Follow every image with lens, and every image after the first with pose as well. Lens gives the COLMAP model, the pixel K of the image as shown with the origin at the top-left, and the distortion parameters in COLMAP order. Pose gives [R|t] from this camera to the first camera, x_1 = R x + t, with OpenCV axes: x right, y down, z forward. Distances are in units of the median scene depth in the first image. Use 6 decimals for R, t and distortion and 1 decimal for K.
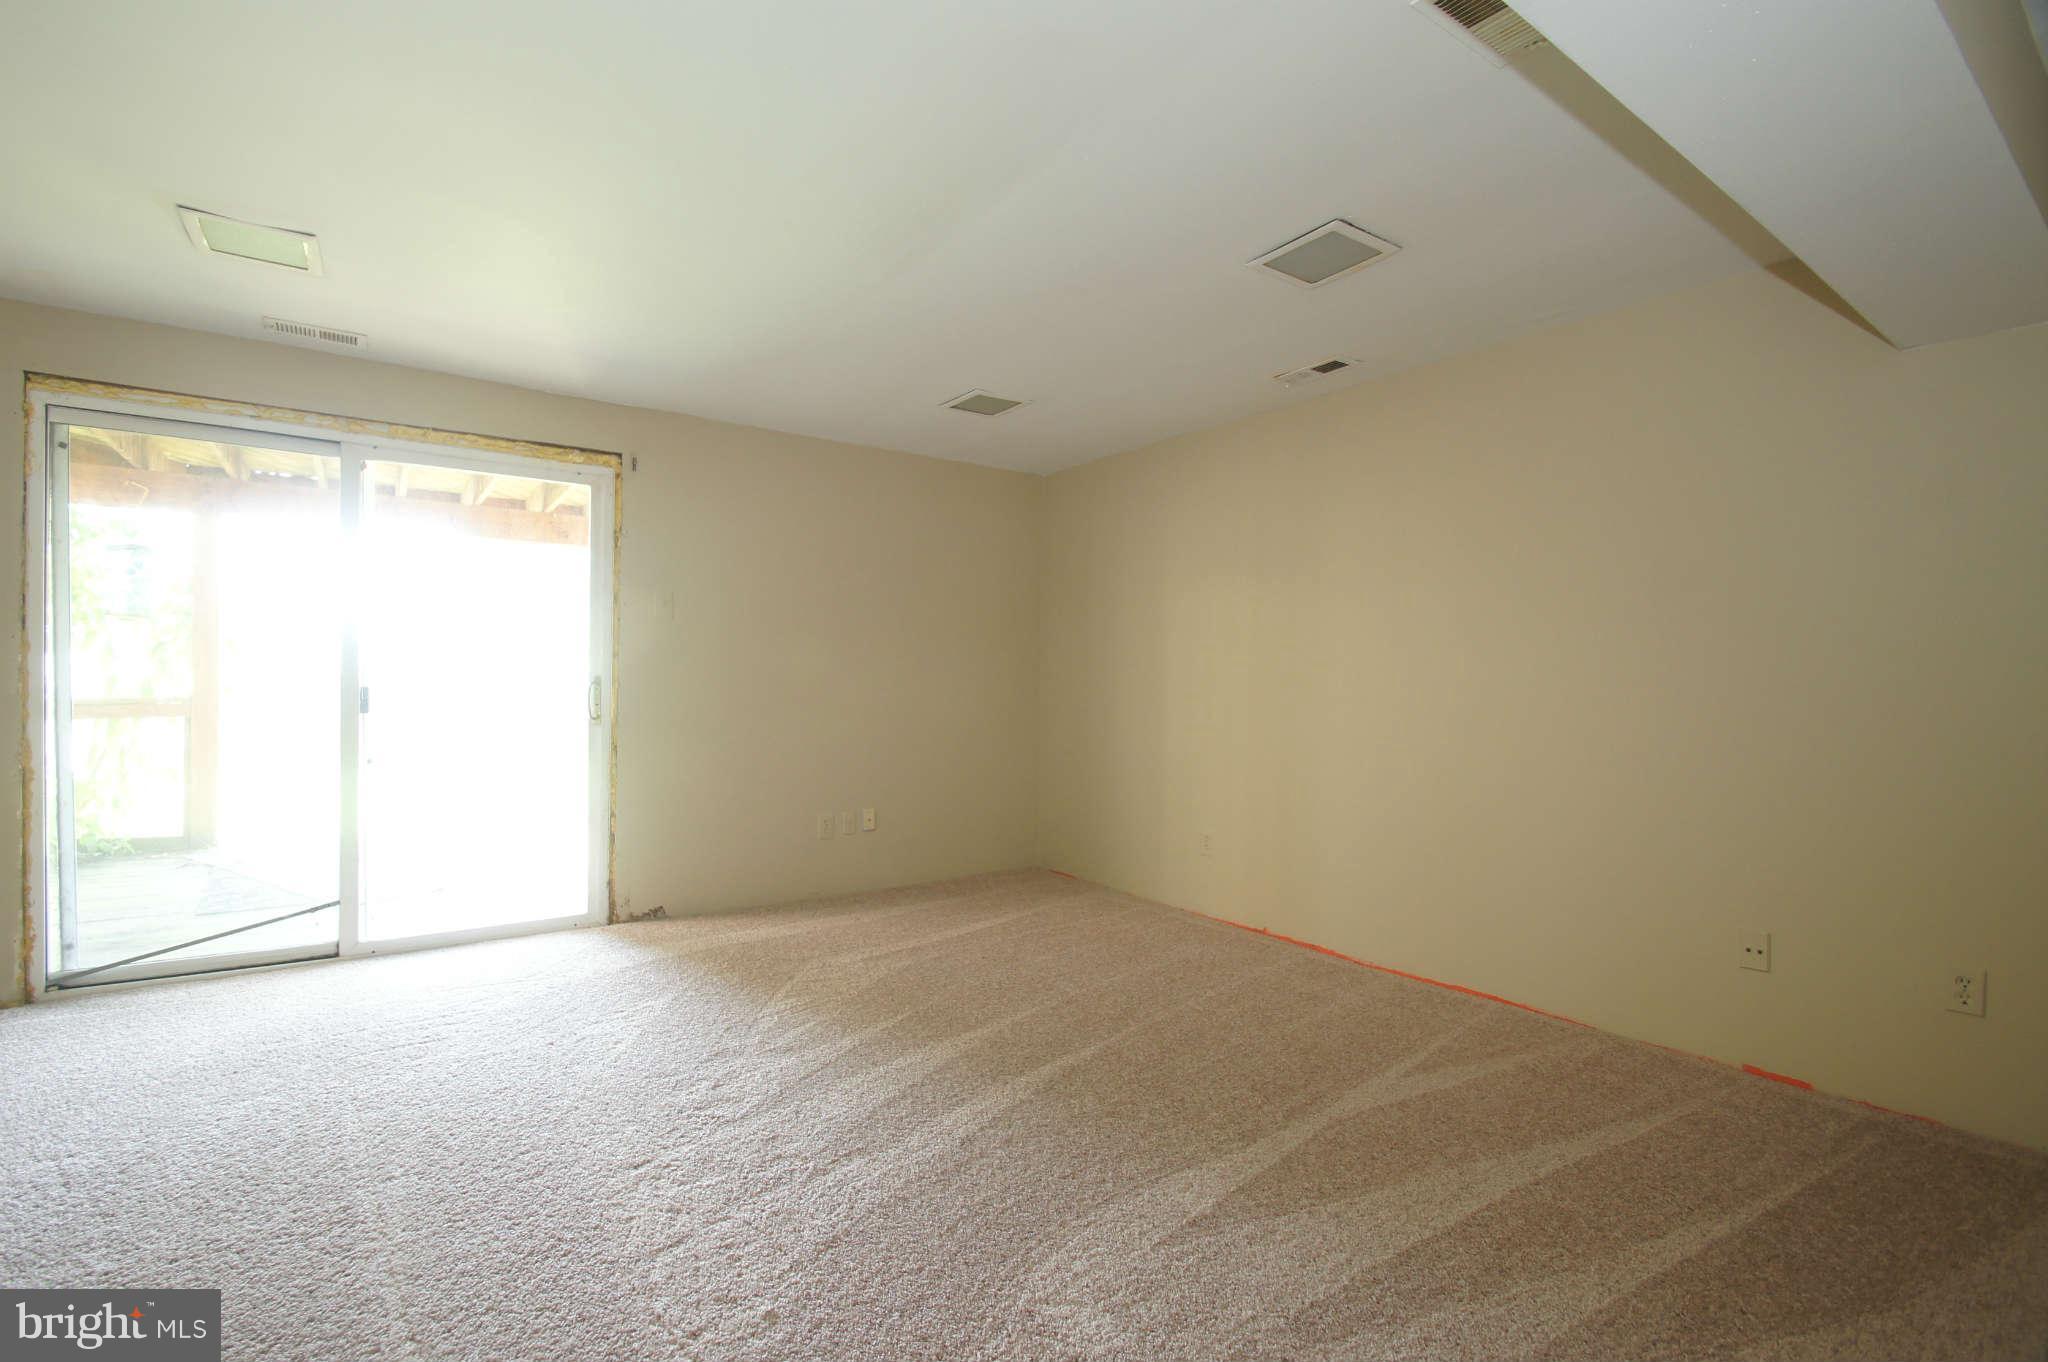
lens RADIAL K [[921.1, 0, 966.0], [0, 921.1, 687.0], [0, 0, 1]] dist [0.001820, -0.010781]
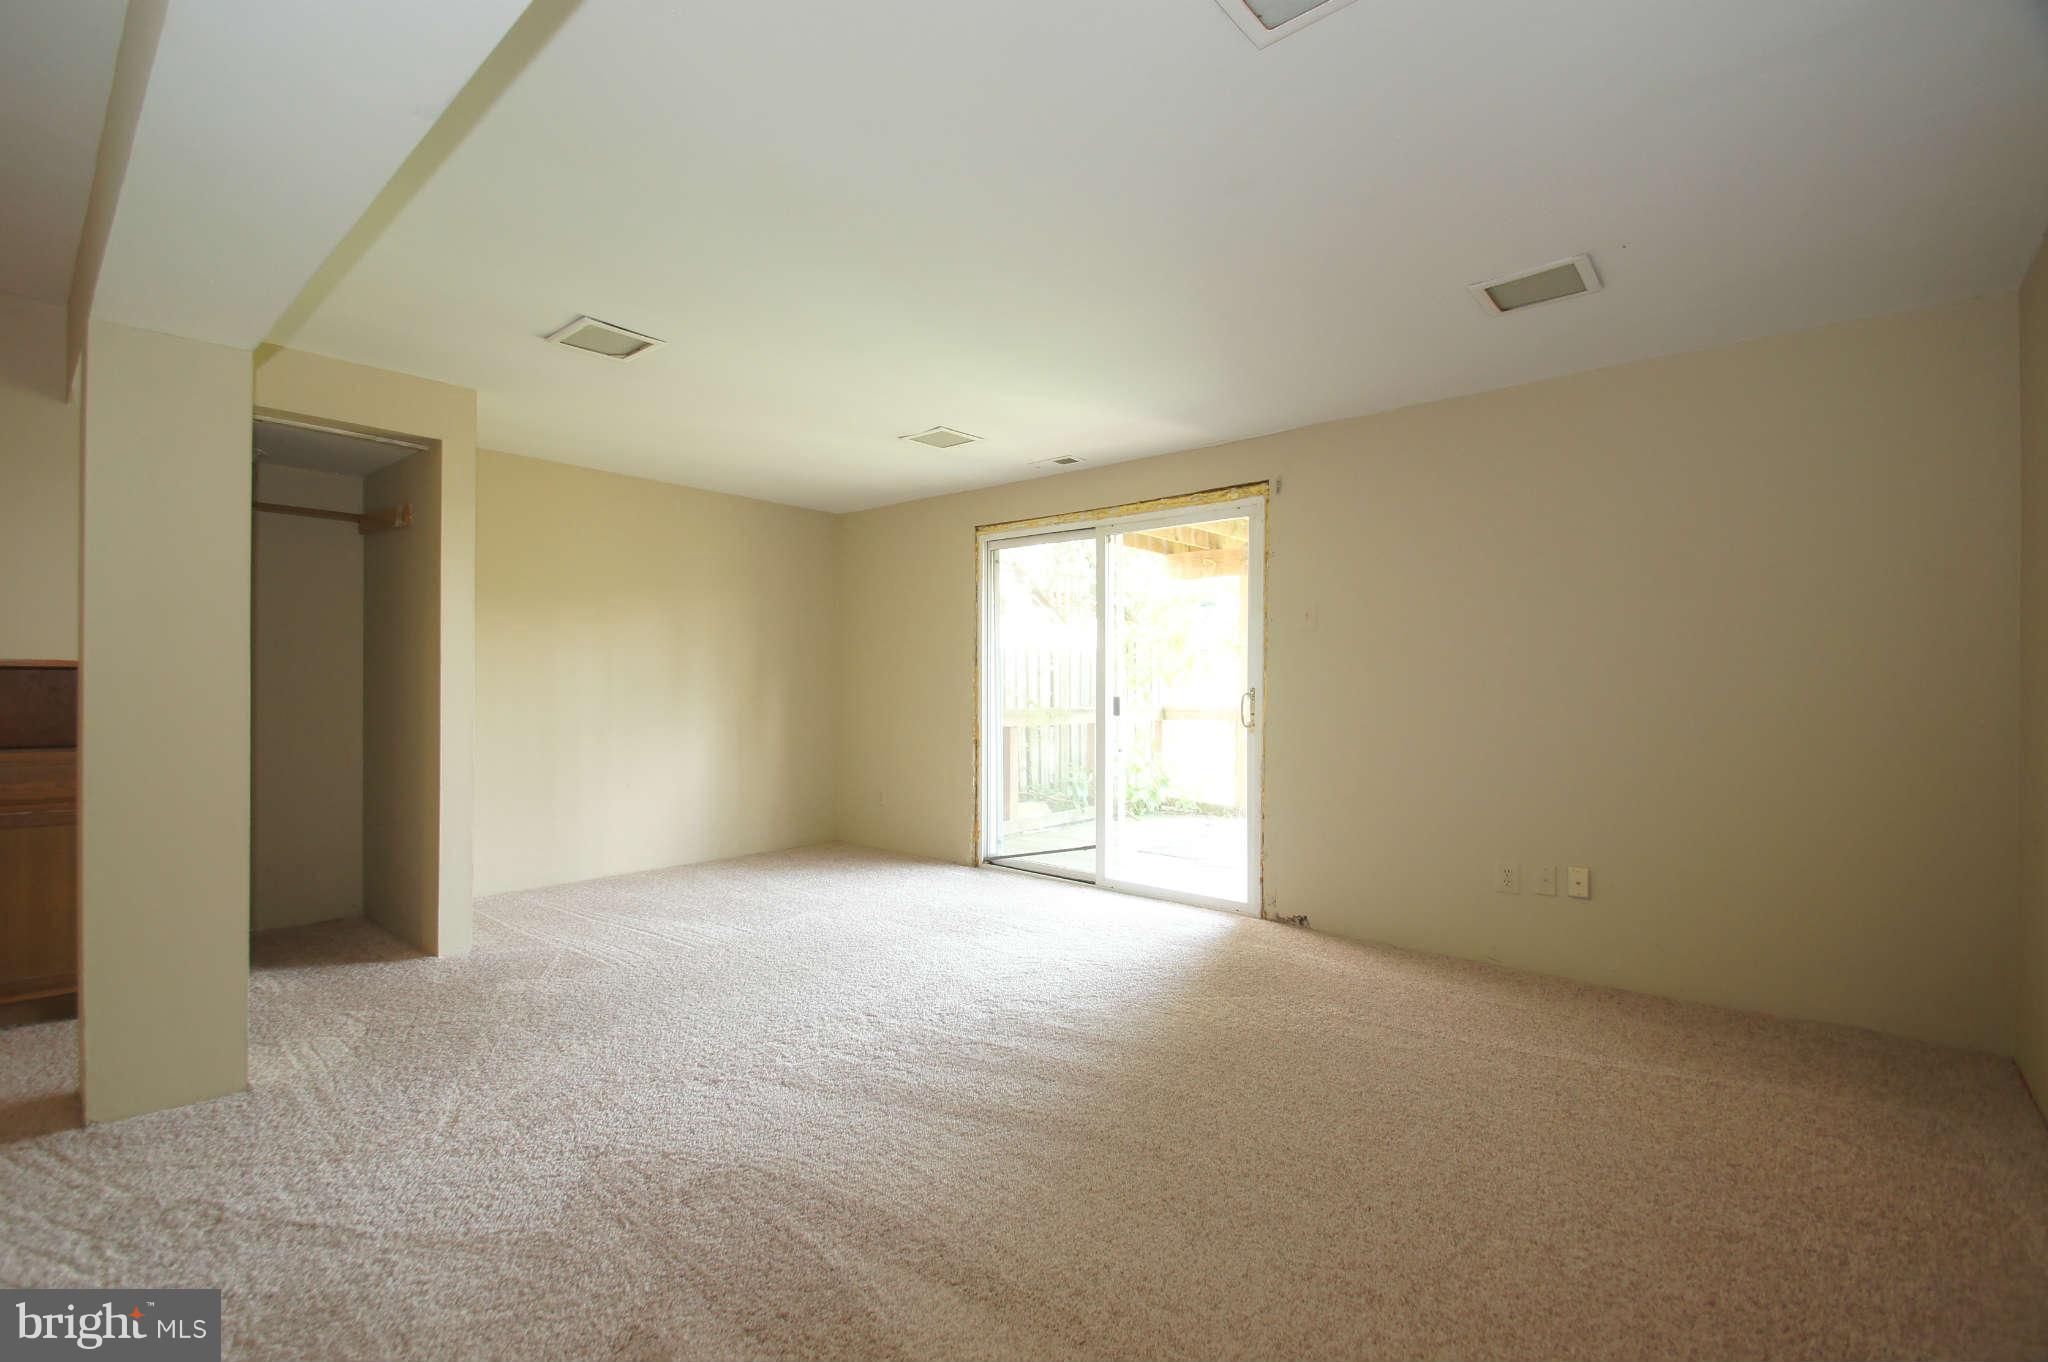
lens RADIAL K [[951.1, 0, 1016.0], [0, 951.1, 689.4], [0, 0, 1]] dist [0.001349, -0.000255]
pose [[0.214700, -0.010114, -0.976628, 0.653838], [-0.013638, 0.999818, -0.013352, 0.008970], [0.976585, 0.016186, 0.214523, 0.489726]]
